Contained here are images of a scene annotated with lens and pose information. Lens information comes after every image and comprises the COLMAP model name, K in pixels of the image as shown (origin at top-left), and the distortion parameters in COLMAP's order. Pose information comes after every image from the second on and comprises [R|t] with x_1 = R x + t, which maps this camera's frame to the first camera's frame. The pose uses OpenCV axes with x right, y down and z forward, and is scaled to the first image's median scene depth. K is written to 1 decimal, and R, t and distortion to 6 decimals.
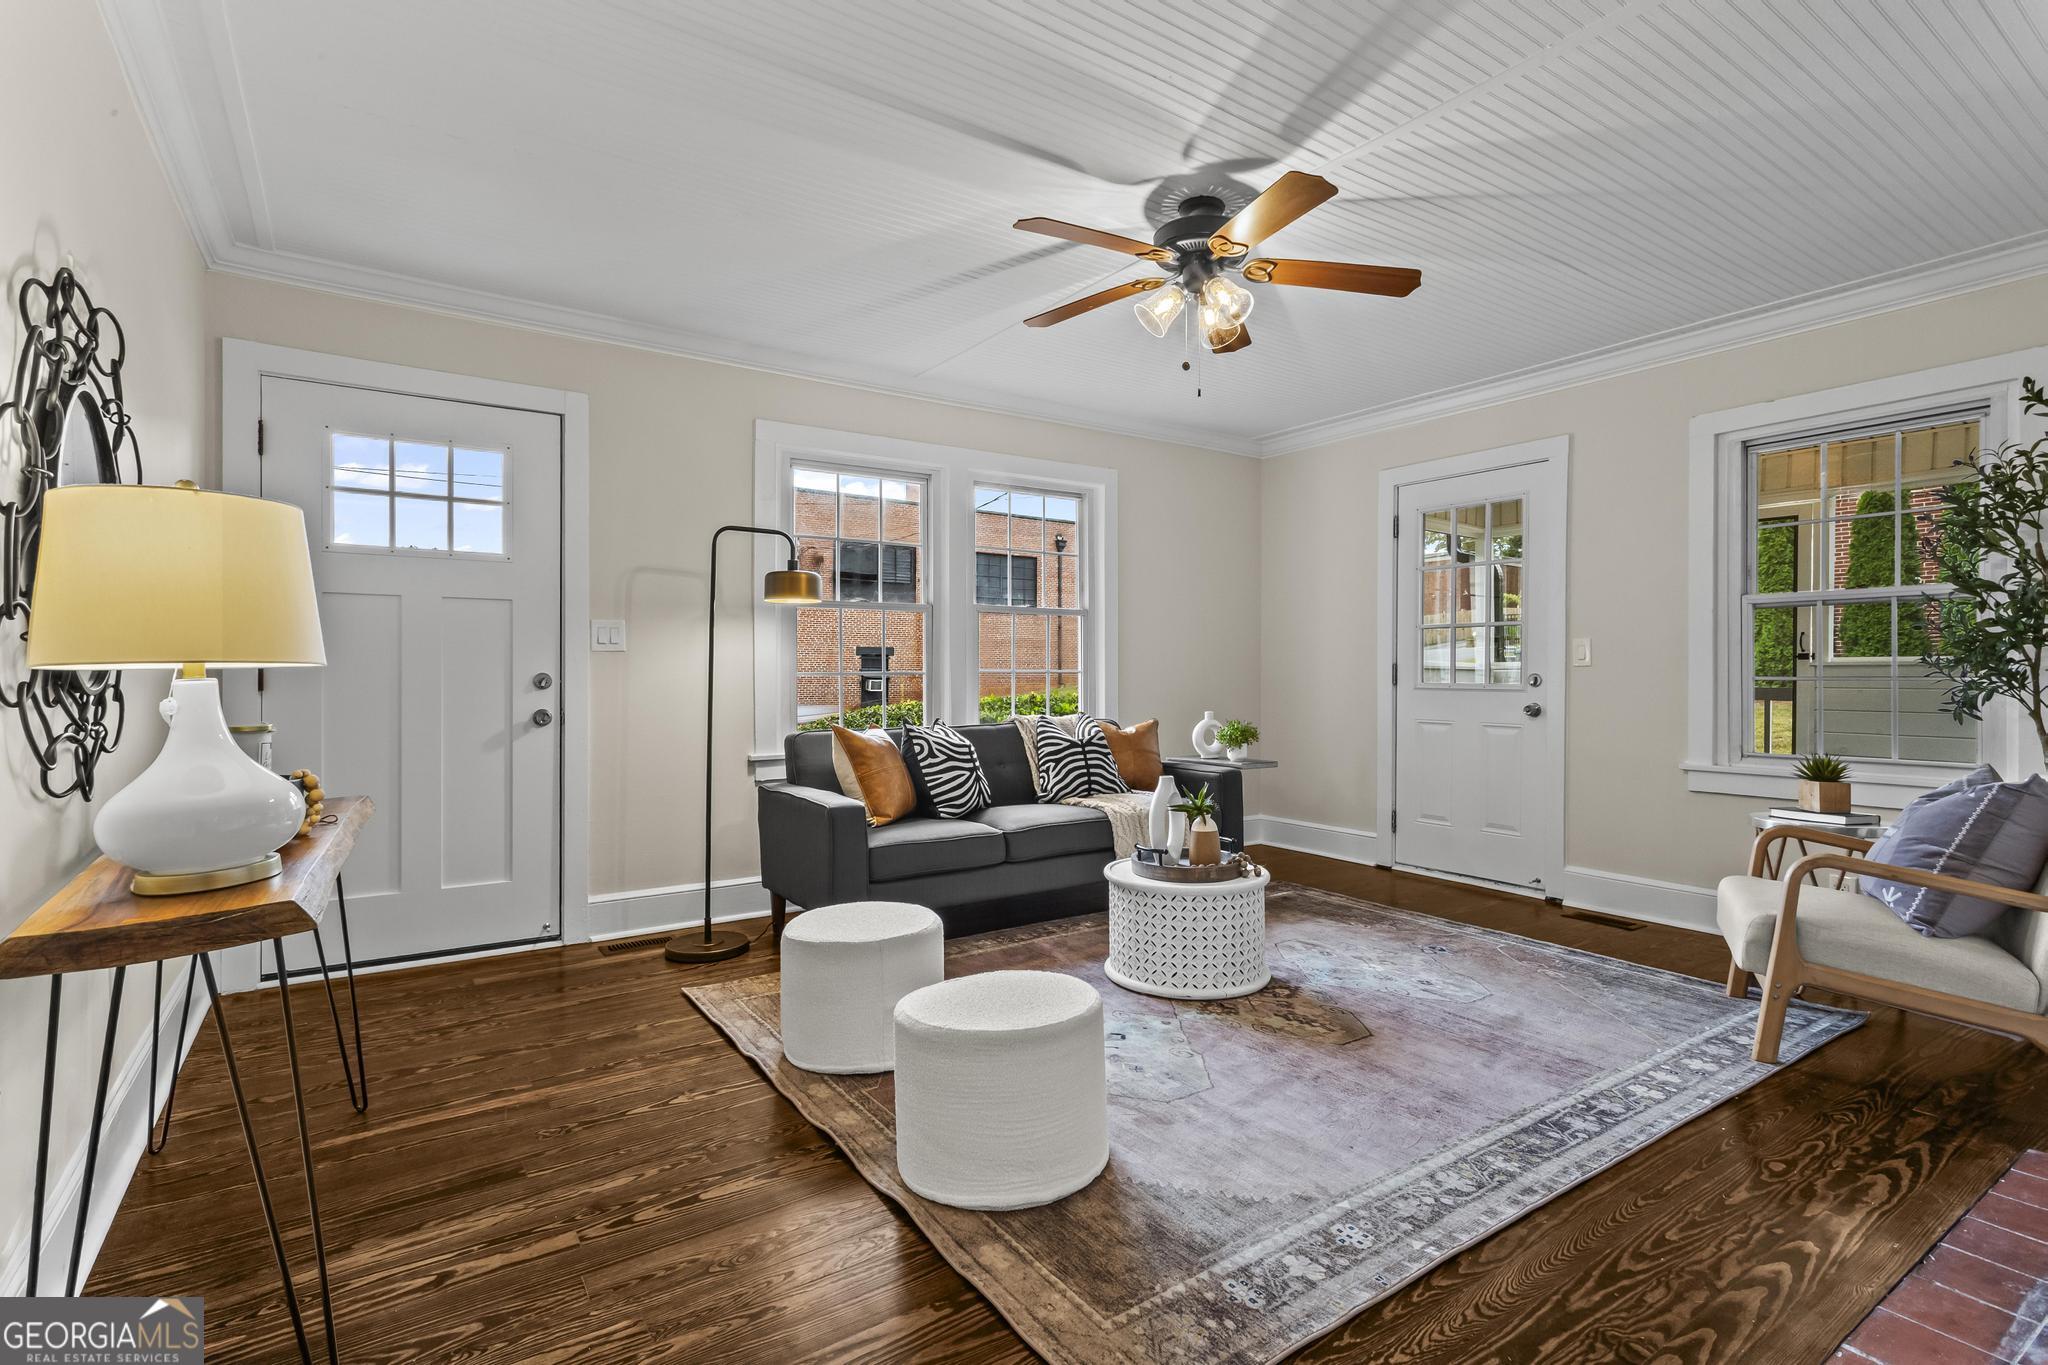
lens RADIAL K [[976.7, 0, 1028.5], [0, 976.7, 682.9], [0, 0, 1]] dist [0.002114, 0.003170]
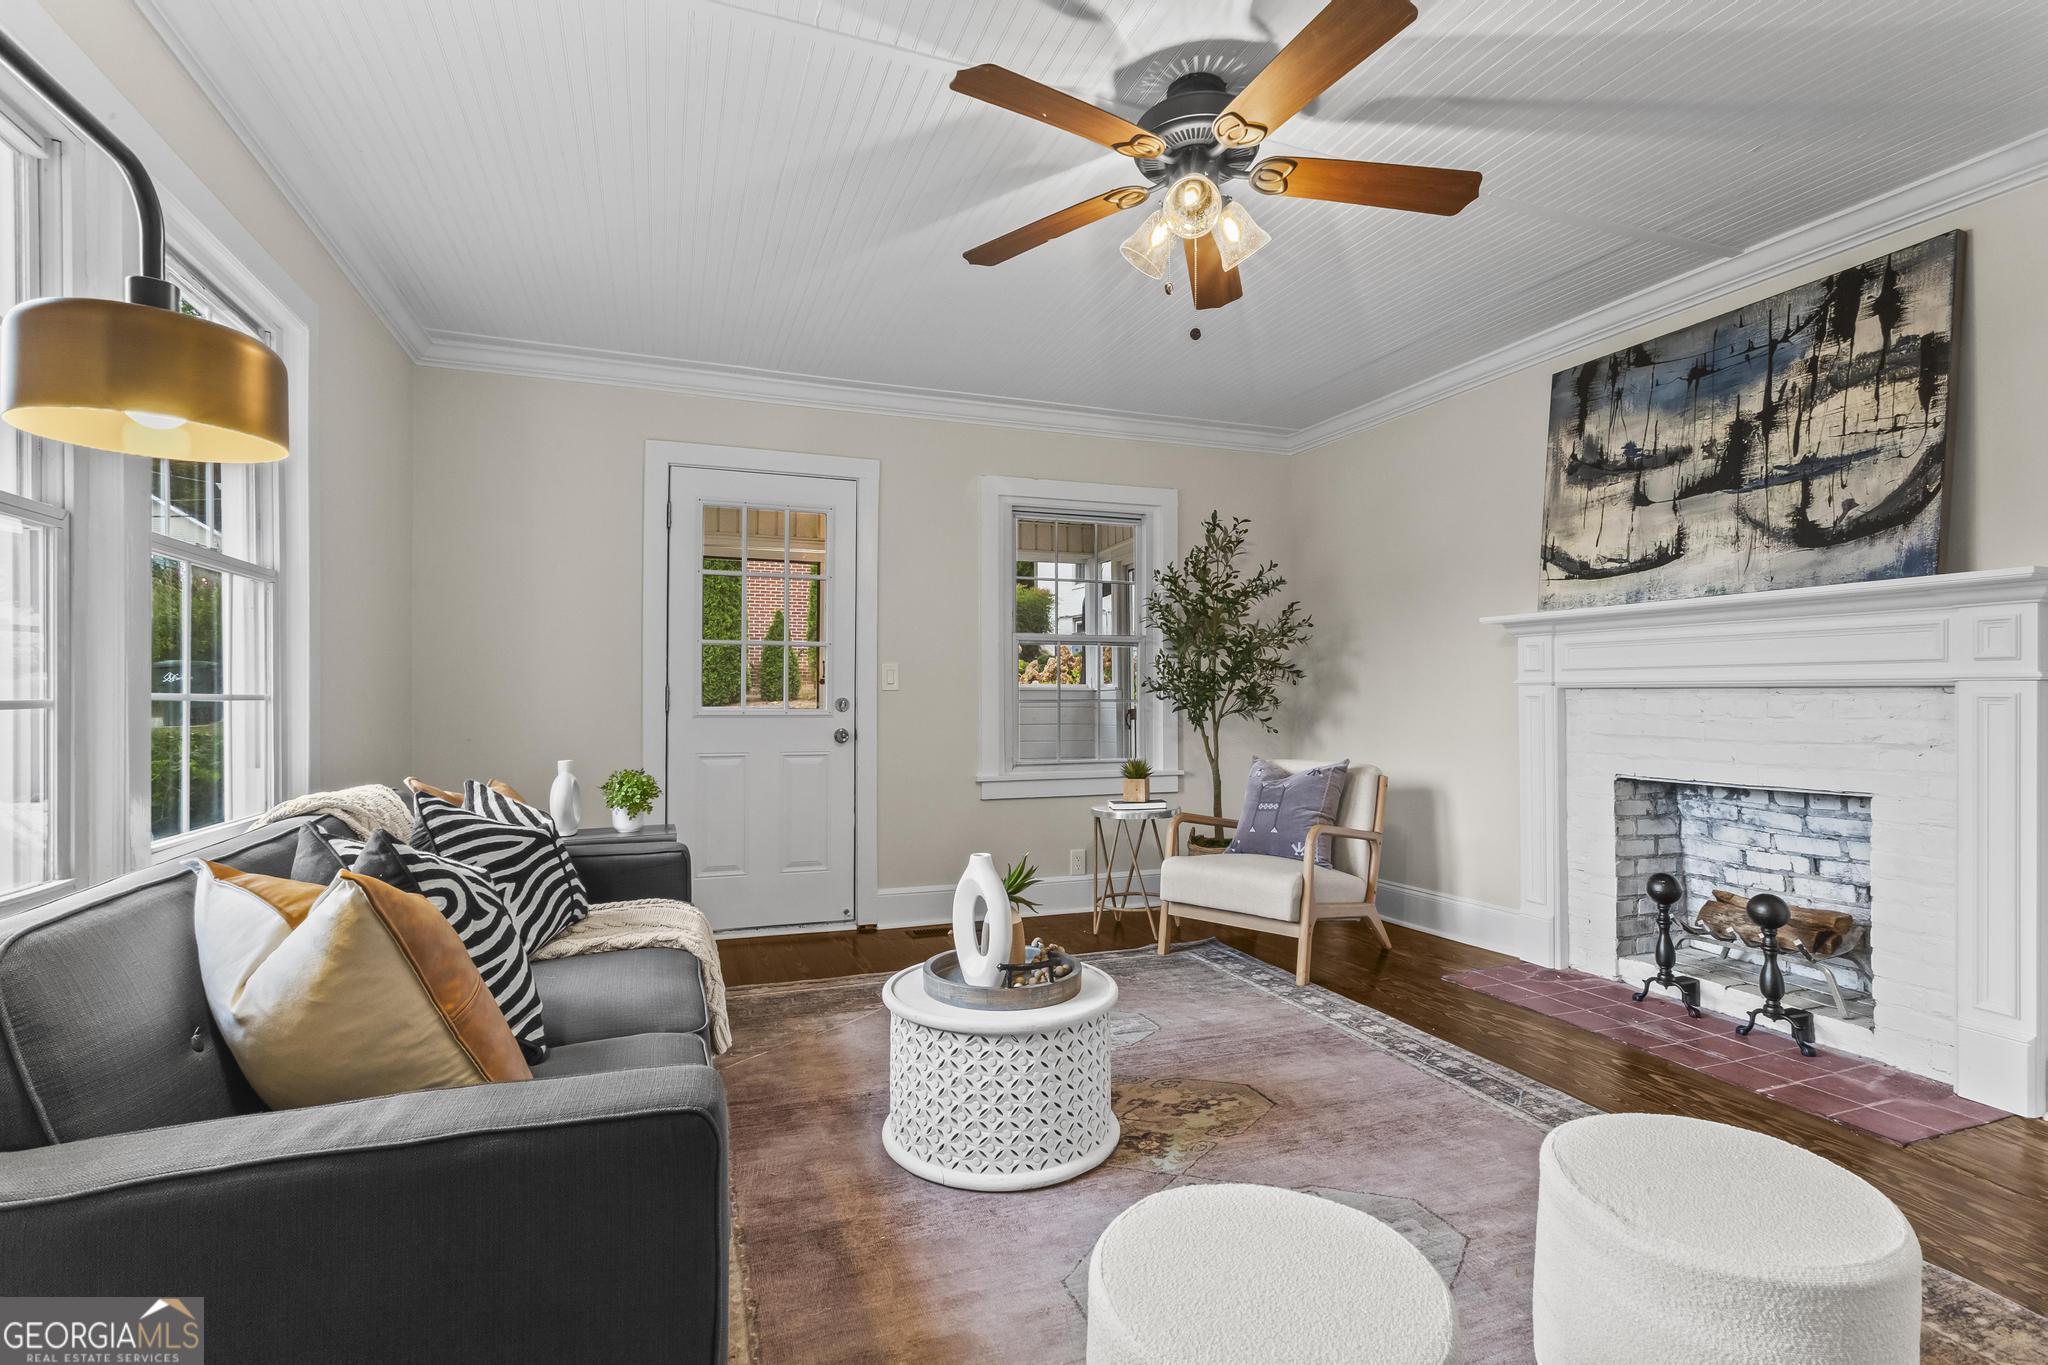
lens RADIAL K [[976.7, 0, 1020.2], [0, 976.7, 692.0], [0, 0, 1]] dist [0.002114, 0.003170]
pose [[0.235941, 0.002152, 0.971765, -0.724463], [0.008200, 0.999958, -0.004205, -0.019107], [-0.971733, 0.008960, 0.235913, 1.160355]]
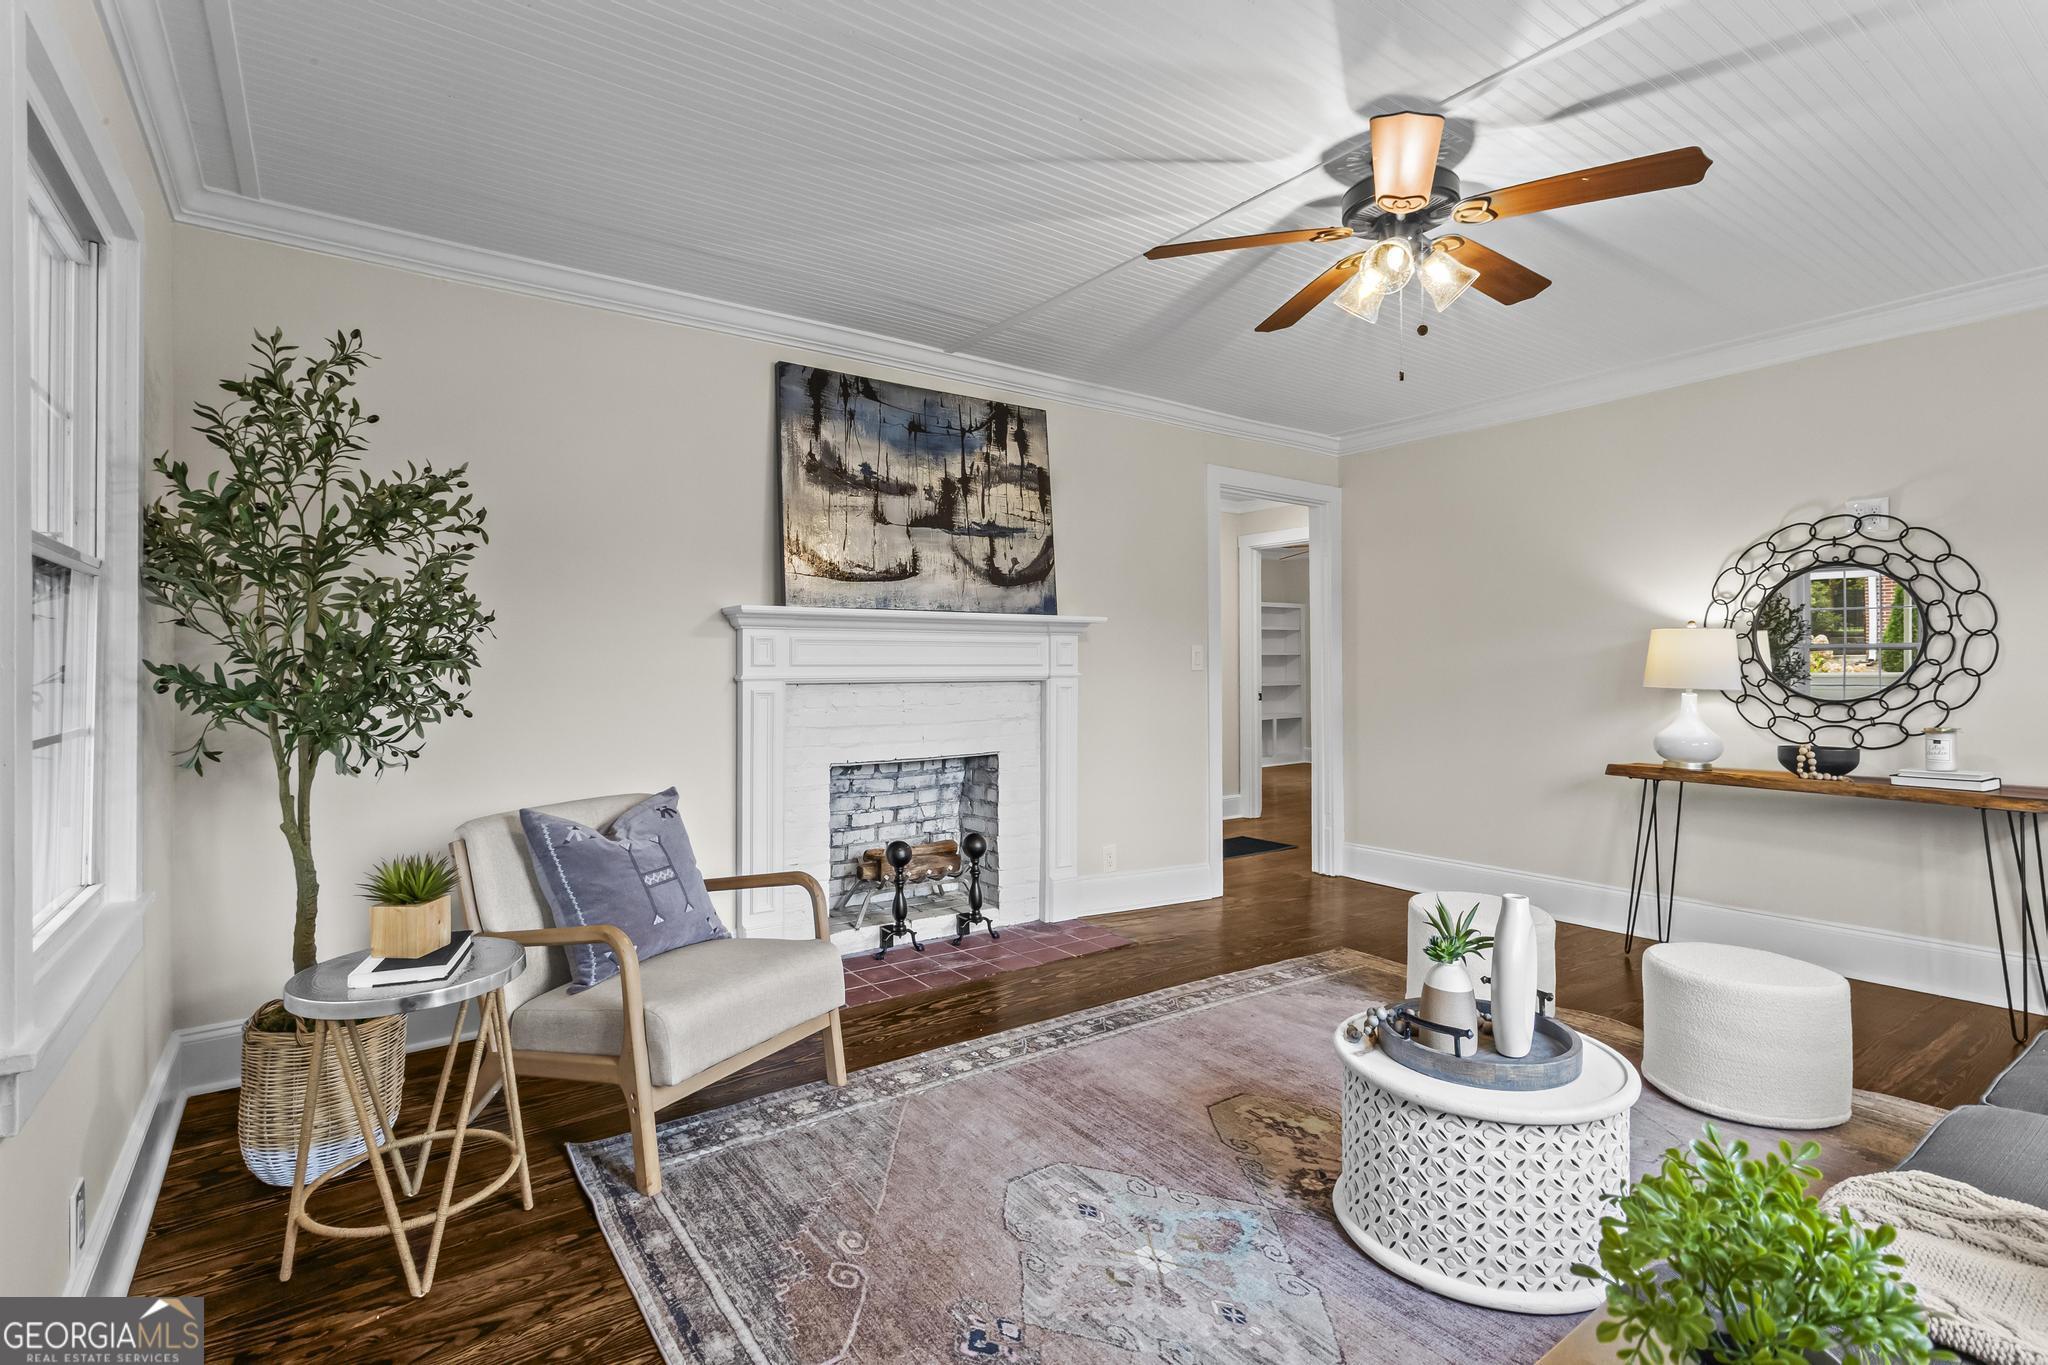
lens RADIAL K [[976.7, 0, 1051.3], [0, 976.7, 665.0], [0, 0, 1]] dist [0.002114, 0.003170]
pose [[-0.999383, 0.002950, -0.034995, 0.616650], [0.002737, 0.999977, 0.006148, -0.062189], [0.035012, 0.006048, -0.999369, 2.222225]]
